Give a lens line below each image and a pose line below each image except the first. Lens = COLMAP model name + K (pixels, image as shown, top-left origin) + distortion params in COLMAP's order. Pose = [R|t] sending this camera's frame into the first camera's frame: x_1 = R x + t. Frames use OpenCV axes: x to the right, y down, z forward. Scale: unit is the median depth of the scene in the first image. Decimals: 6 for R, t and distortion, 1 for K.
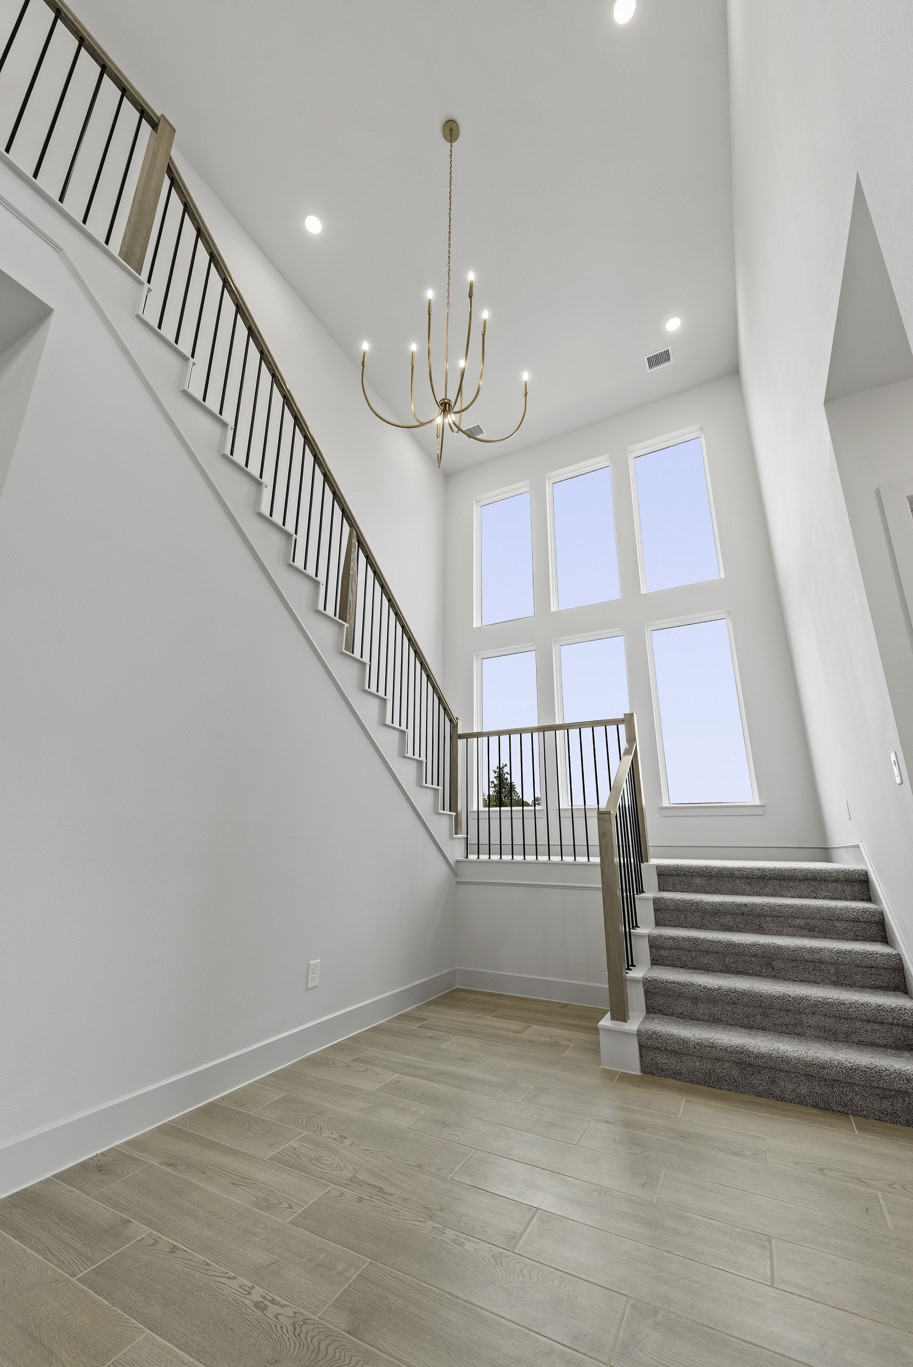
lens RADIAL K [[536.0, 0, 452.9], [0, 536.0, 674.4], [0, 0, 1]] dist [0.013653, -0.003989]
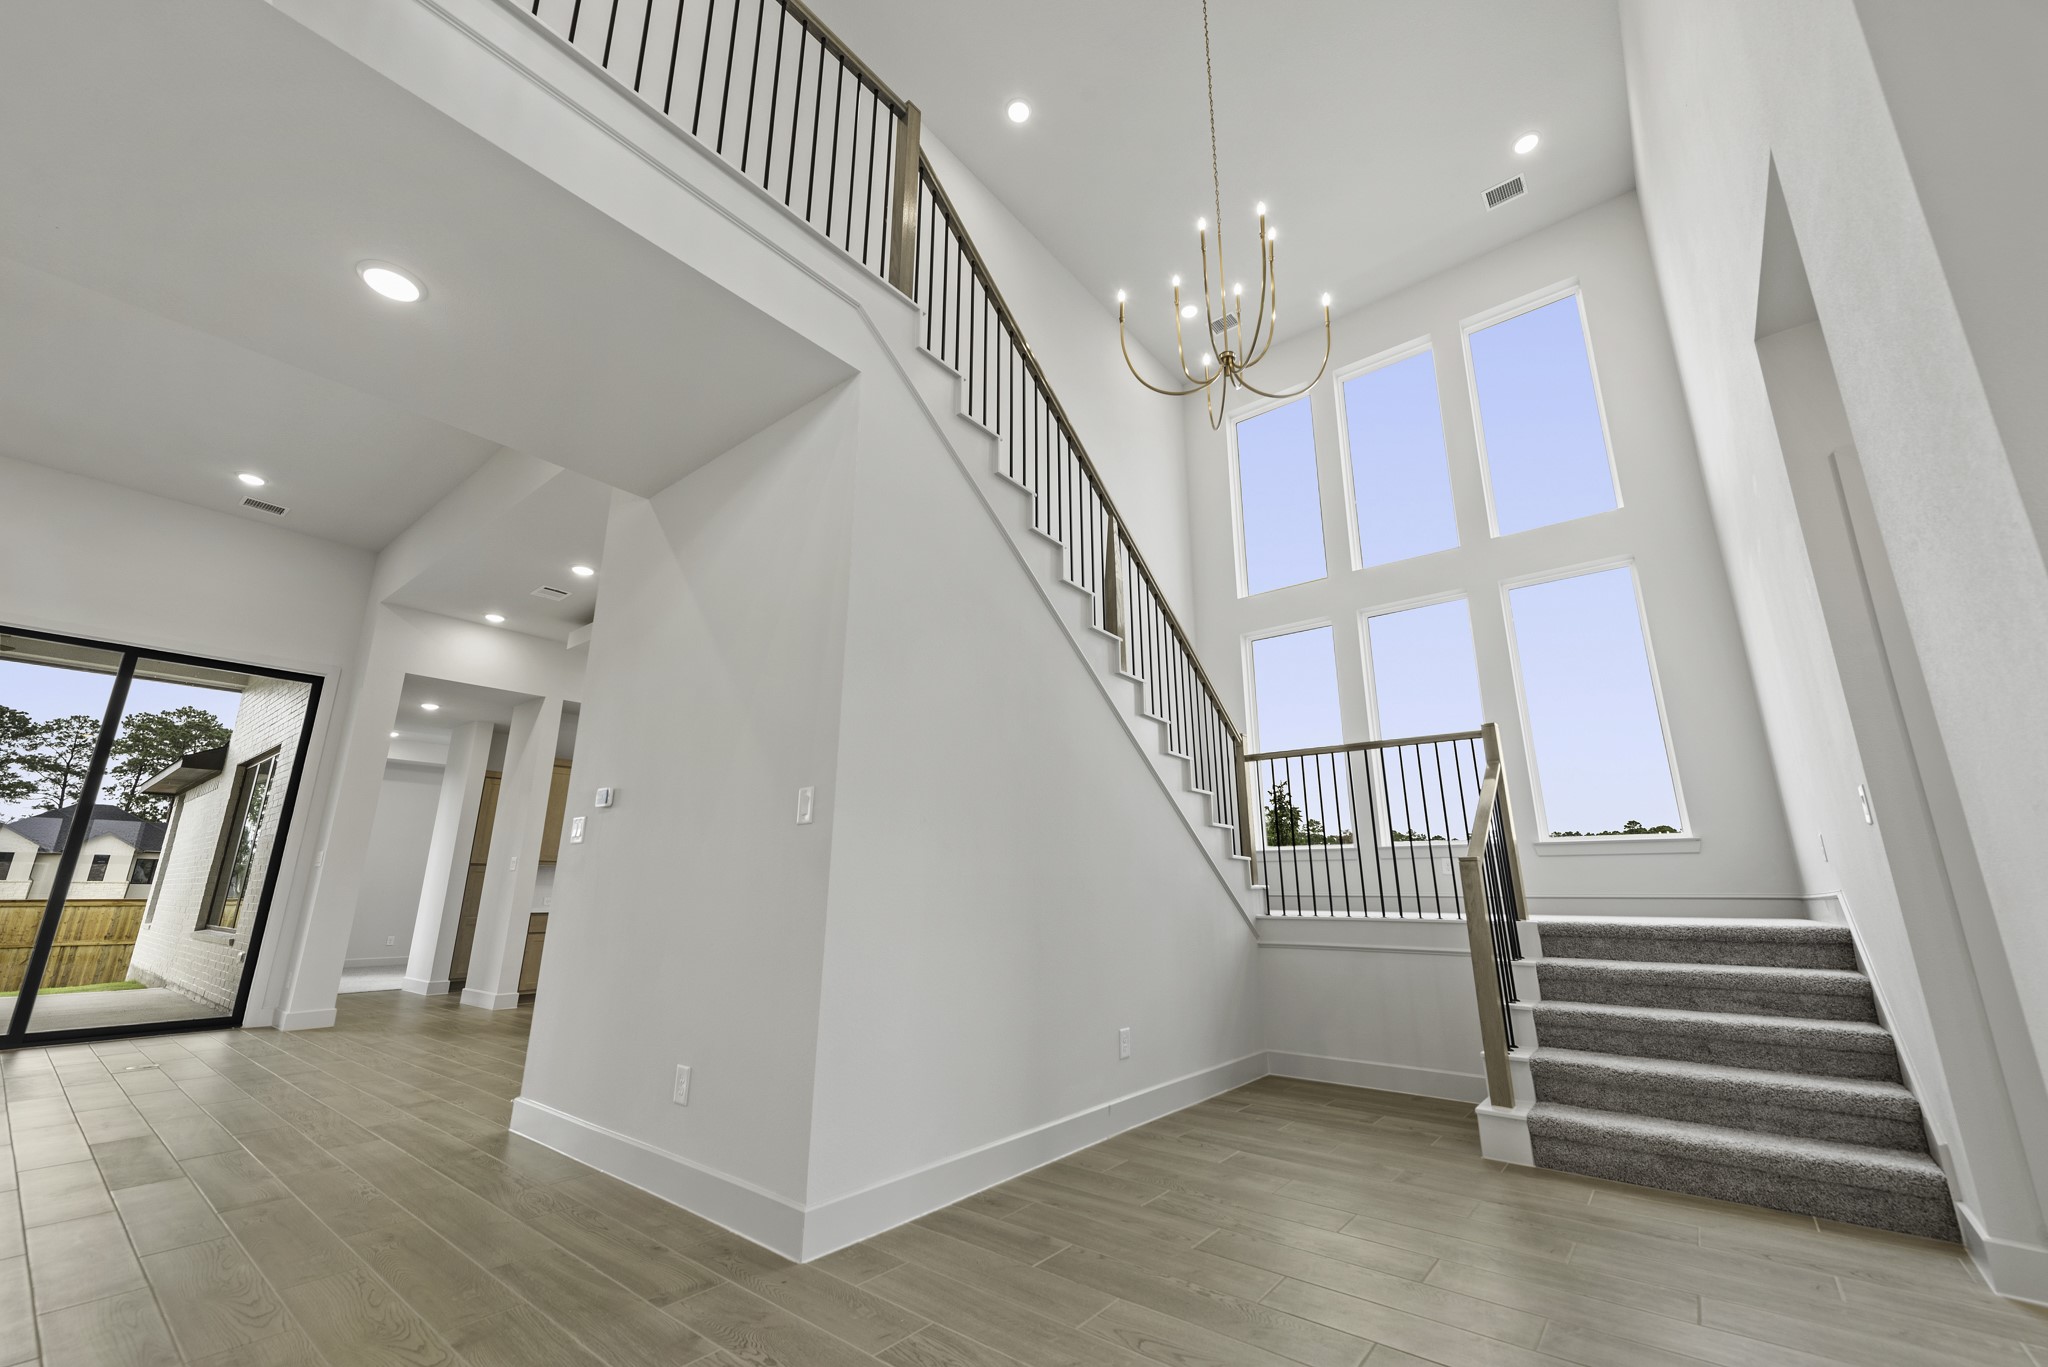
lens RADIAL K [[803.1, 0, 1028.7], [0, 803.1, 672.8], [0, 0, 1]] dist [0.013653, -0.003989]
pose [[0.983274, -0.055153, -0.173583, -0.145804], [0.061758, 0.997549, 0.032880, -0.105971], [0.171345, -0.043050, 0.984270, -0.304071]]
